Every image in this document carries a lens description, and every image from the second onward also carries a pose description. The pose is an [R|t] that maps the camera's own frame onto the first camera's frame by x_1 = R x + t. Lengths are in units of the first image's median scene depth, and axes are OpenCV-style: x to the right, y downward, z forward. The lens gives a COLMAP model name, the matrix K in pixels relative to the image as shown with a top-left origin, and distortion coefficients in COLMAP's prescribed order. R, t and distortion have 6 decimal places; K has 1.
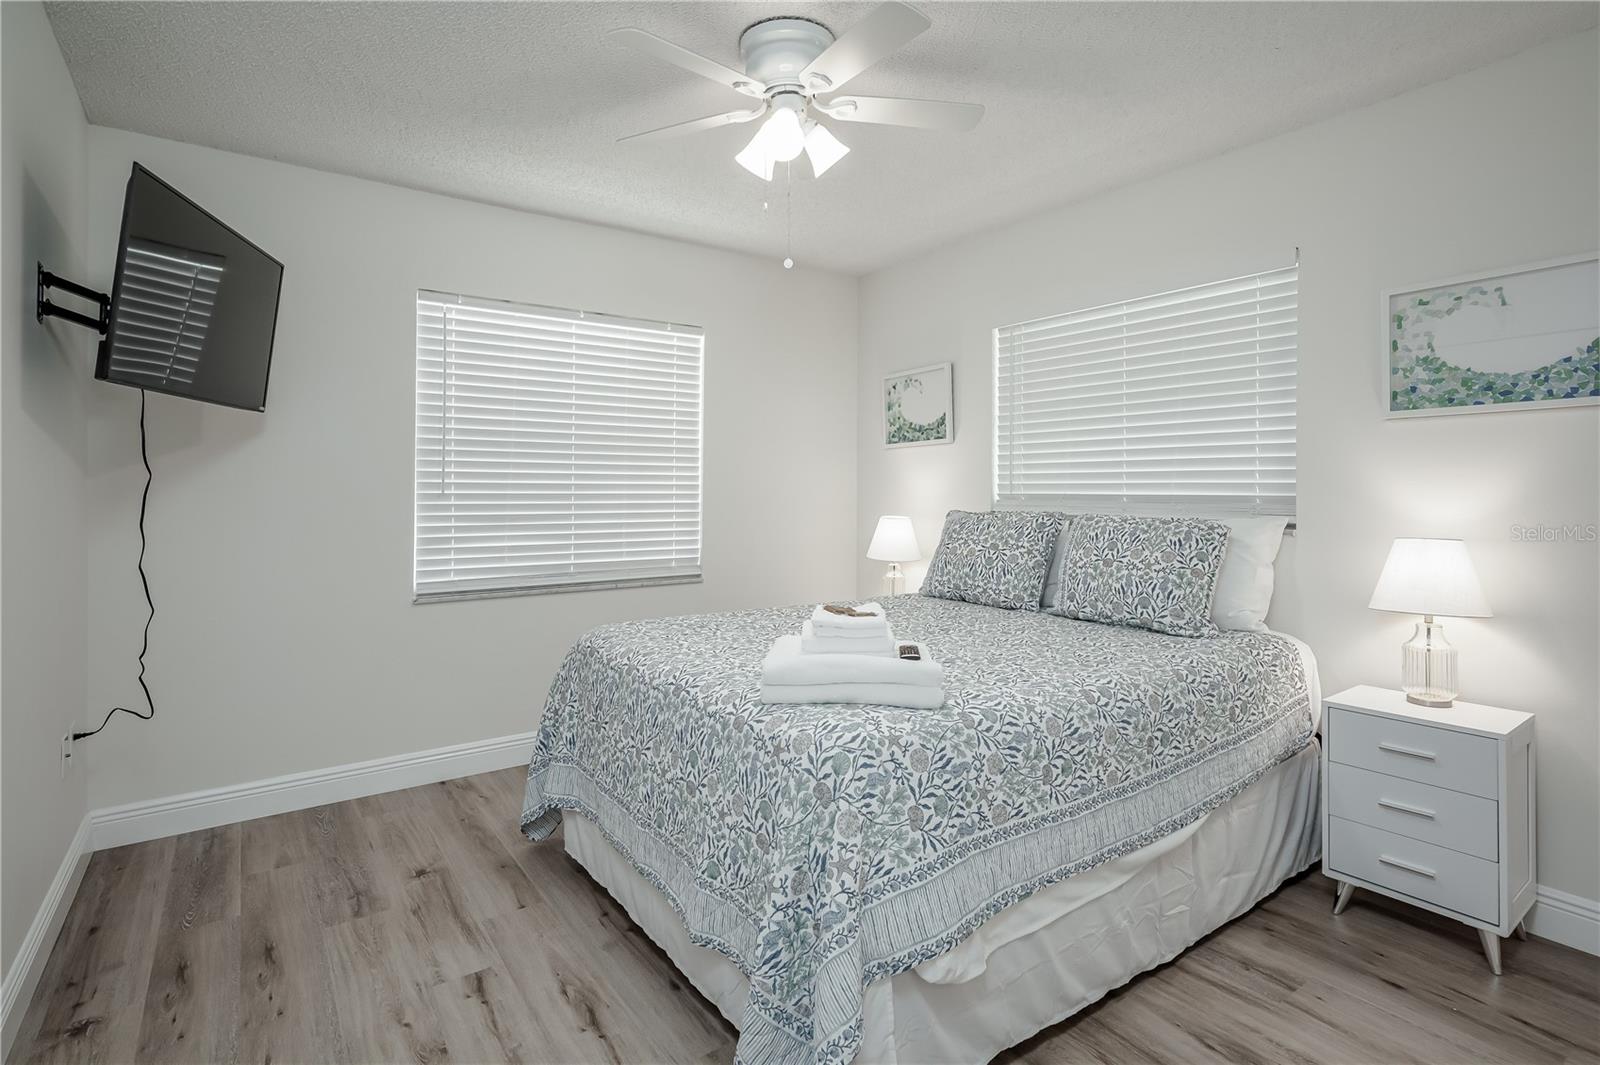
lens RADIAL K [[784.7, 0, 798.0], [0, 784.7, 493.8], [0, 0, 1]] dist [-0.000759, 0.000251]
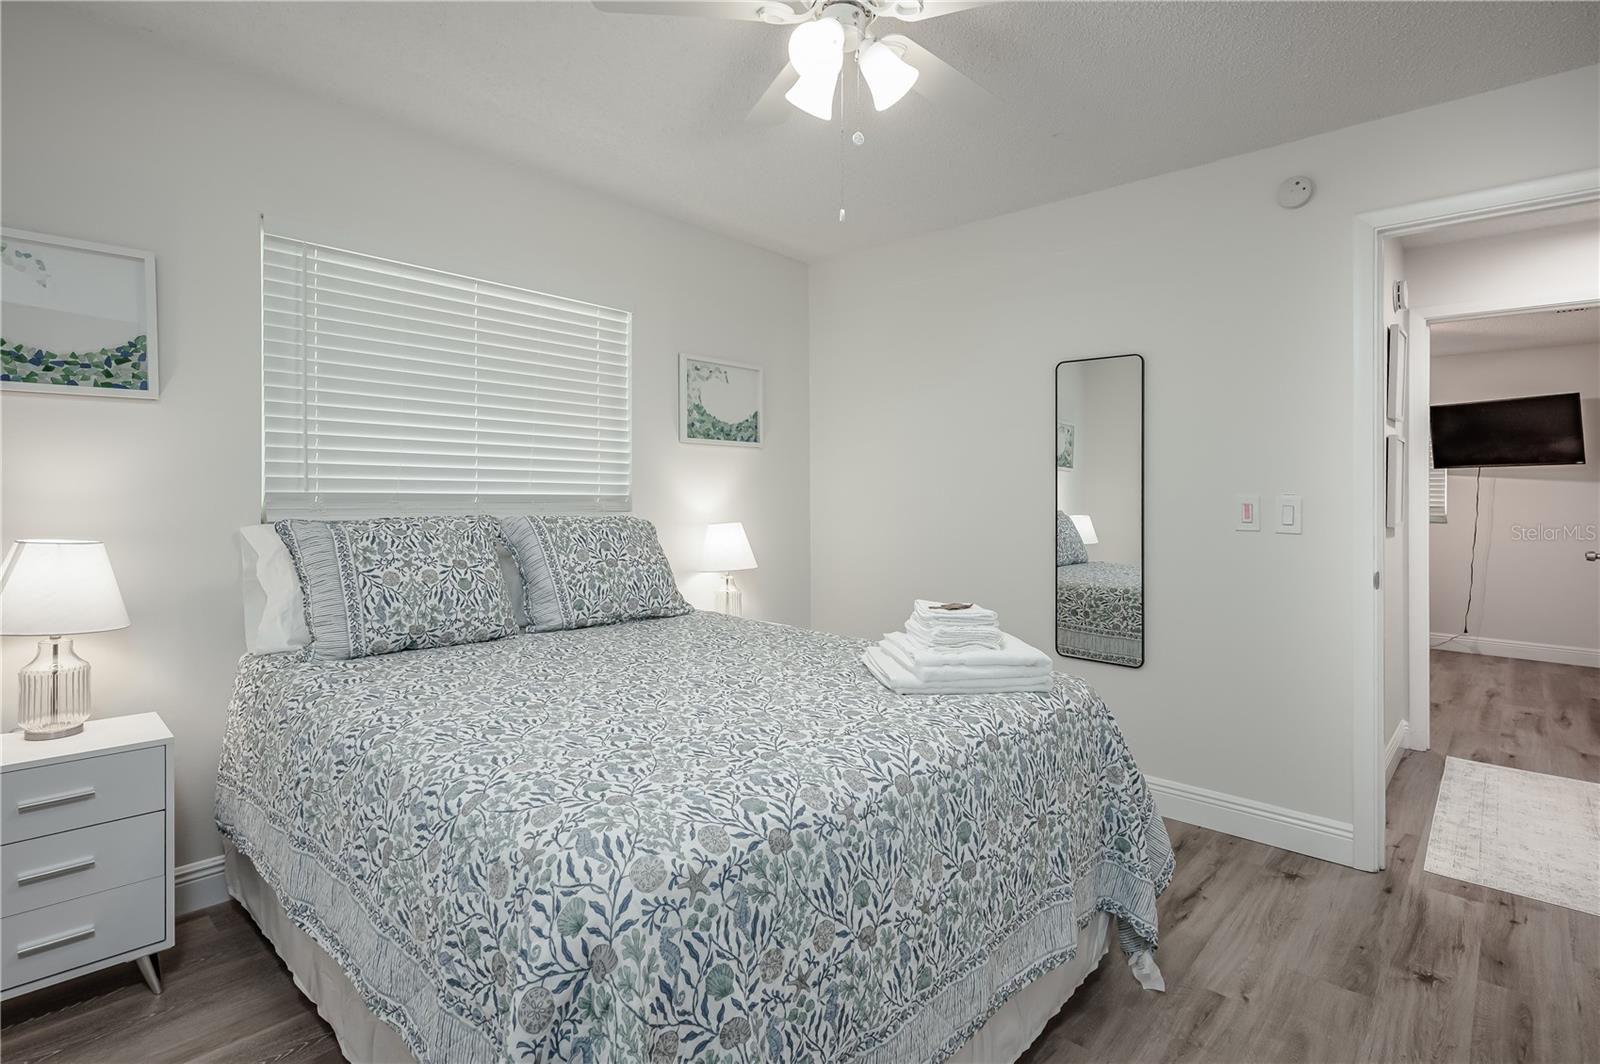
lens RADIAL K [[784.7, 0, 798.0], [0, 784.7, 493.3], [0, 0, 1]] dist [-0.000759, 0.000251]
pose [[-0.213554, 0.004662, 0.976920, -0.620249], [0.000532, 0.999989, -0.004655, 0.004615], [-0.976931, -0.000474, -0.213554, 0.963386]]
